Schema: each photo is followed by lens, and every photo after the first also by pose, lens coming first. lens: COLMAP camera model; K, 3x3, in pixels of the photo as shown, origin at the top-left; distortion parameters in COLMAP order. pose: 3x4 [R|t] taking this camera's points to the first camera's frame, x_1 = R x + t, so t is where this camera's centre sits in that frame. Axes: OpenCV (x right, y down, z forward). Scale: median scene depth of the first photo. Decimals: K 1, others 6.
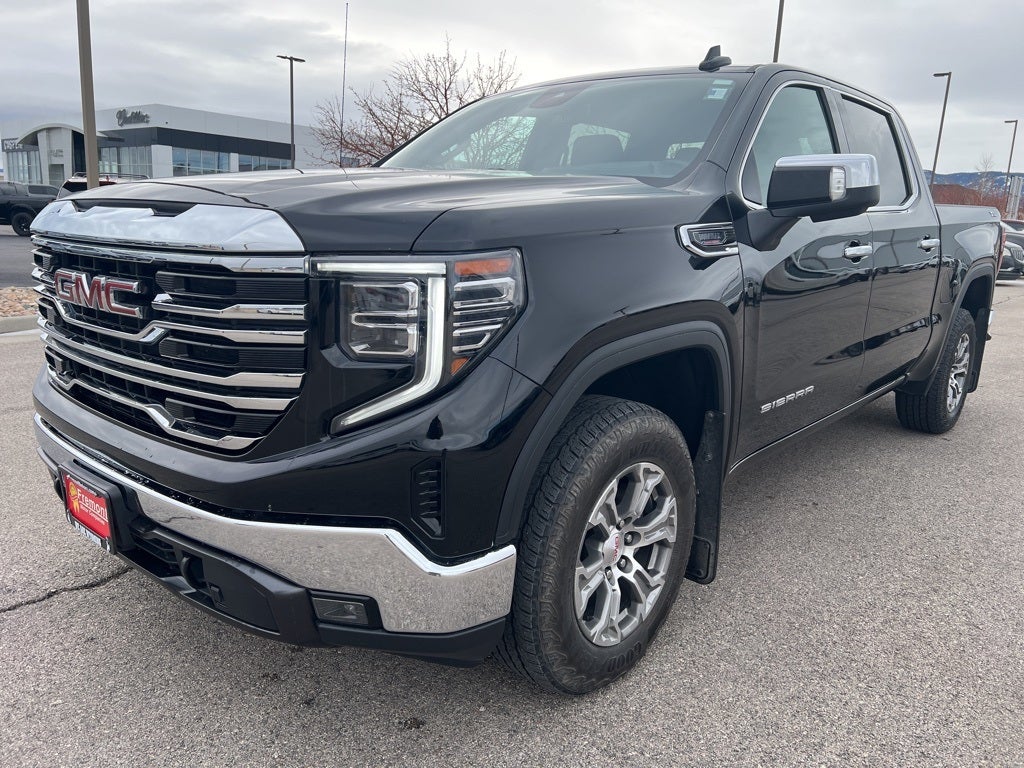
lens RADIAL K [[795.8, 0, 497.2], [0, 795.8, 373.9], [0, 0, 1]] dist [0.044718, -0.048745]
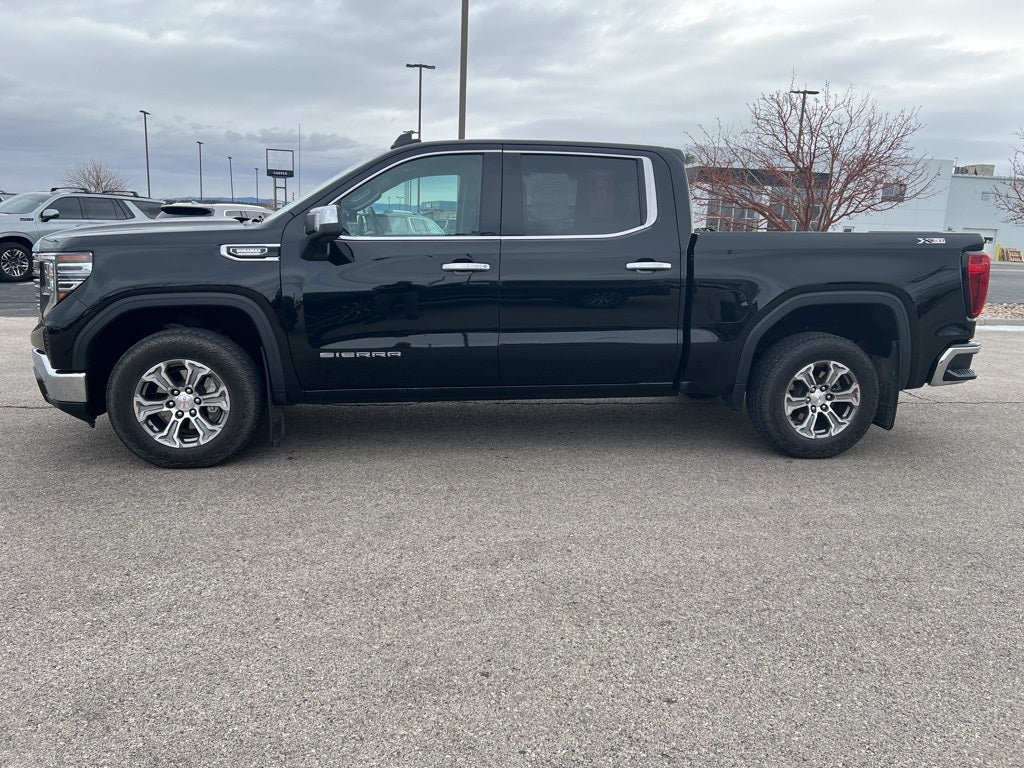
lens RADIAL K [[795.8, 0, 497.2], [0, 795.8, 373.9], [0, 0, 1]] dist [0.044718, -0.048745]
pose [[0.747376, 0.109916, -0.655247, 2.249058], [-0.132431, 0.991076, 0.015199, 0.011999], [0.651070, 0.075415, 0.755262, -0.030717]]
